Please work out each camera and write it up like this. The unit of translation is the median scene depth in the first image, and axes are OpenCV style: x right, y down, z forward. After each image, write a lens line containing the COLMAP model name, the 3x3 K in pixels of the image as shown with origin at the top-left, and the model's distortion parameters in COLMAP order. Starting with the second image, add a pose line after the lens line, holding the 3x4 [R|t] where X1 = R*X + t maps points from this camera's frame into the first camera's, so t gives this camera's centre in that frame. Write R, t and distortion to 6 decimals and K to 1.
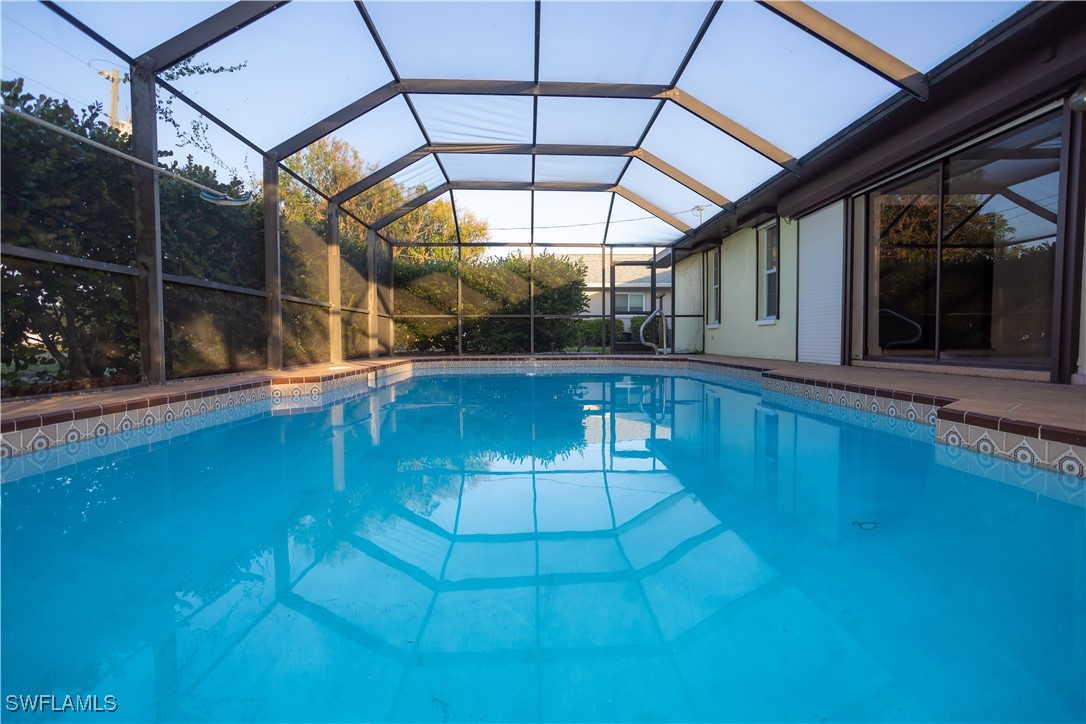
lens RADIAL K [[514.8, 0, 543.0], [0, 514.8, 362.0], [0, 0, 1]] dist [-0.065645, 0.031995]
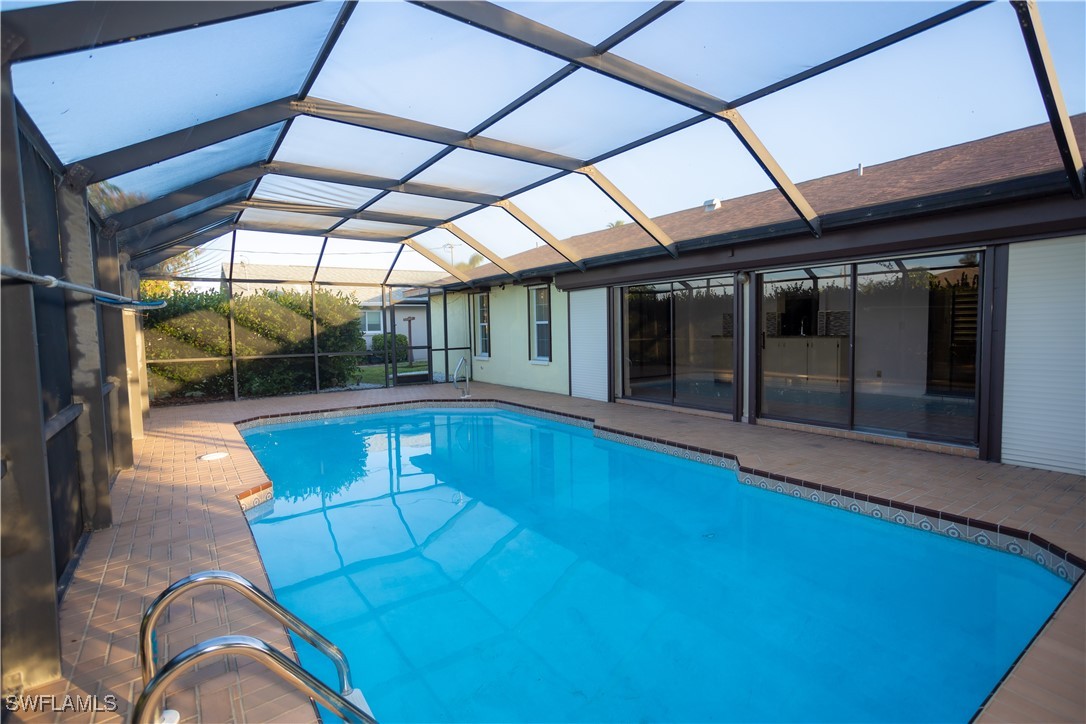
lens RADIAL K [[514.8, 0, 543.0], [0, 514.8, 362.0], [0, 0, 1]] dist [-0.065645, 0.031995]
pose [[0.821360, -0.052120, 0.568024, -0.223789], [0.040259, 0.998630, 0.033417, -0.091988], [-0.568988, -0.004579, 0.822333, -0.063639]]
